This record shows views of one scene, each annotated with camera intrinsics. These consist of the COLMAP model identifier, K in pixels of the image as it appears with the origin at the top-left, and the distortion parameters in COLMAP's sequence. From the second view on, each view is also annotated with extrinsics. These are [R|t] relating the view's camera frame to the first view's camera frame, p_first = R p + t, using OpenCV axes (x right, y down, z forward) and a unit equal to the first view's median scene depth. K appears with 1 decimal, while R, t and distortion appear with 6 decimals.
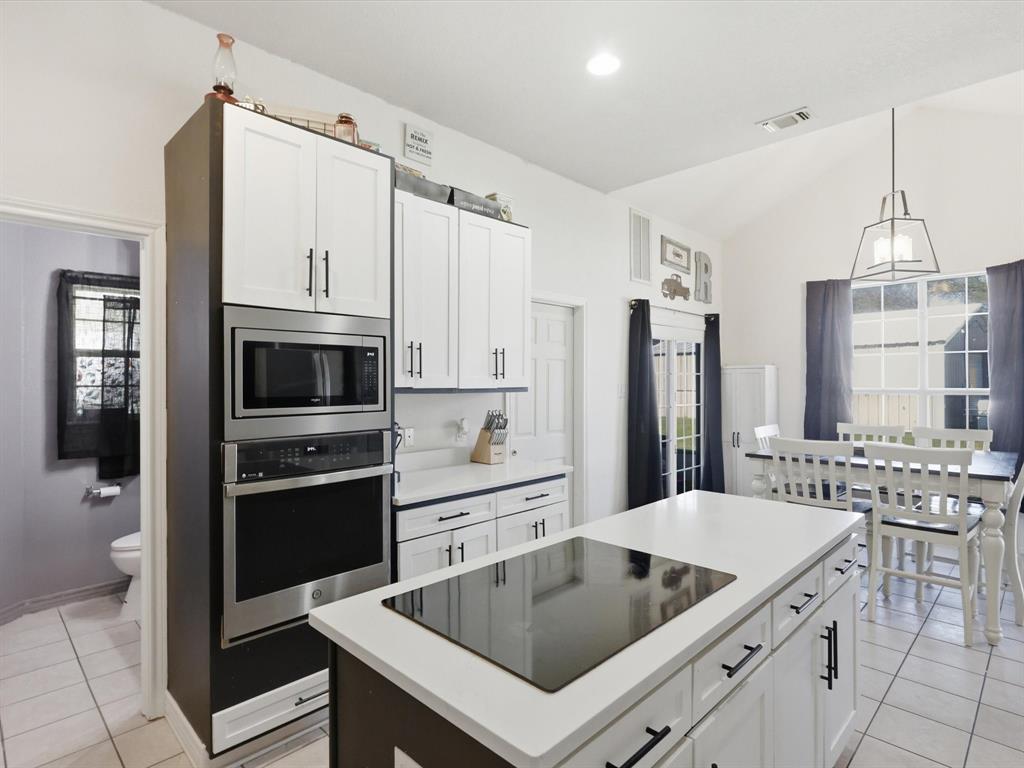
lens RADIAL K [[546.2, 0, 506.2], [0, 546.2, 378.7], [0, 0, 1]] dist [-0.003099, 0.004816]
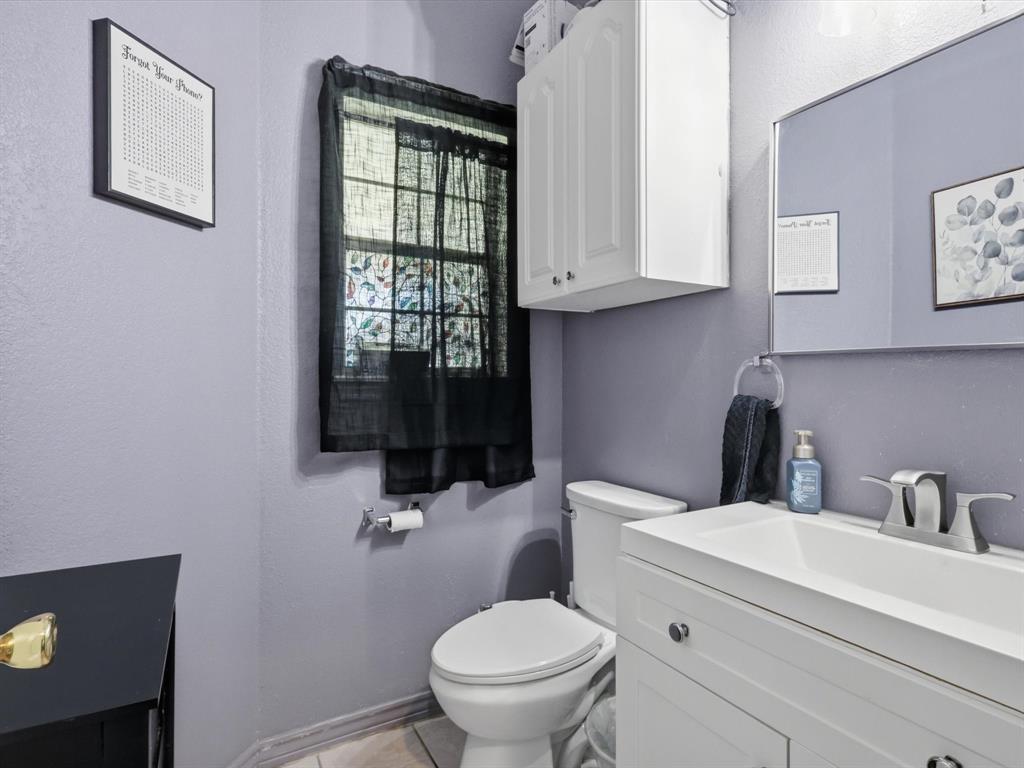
lens RADIAL K [[546.2, 0, 510.7], [0, 546.2, 381.9], [0, 0, 1]] dist [-0.003099, 0.004816]
pose [[0.962093, 0.008217, -0.272599, -0.503695], [-0.006023, 0.999942, 0.008886, 0.077647], [0.272656, -0.006907, 0.962087, 0.557253]]
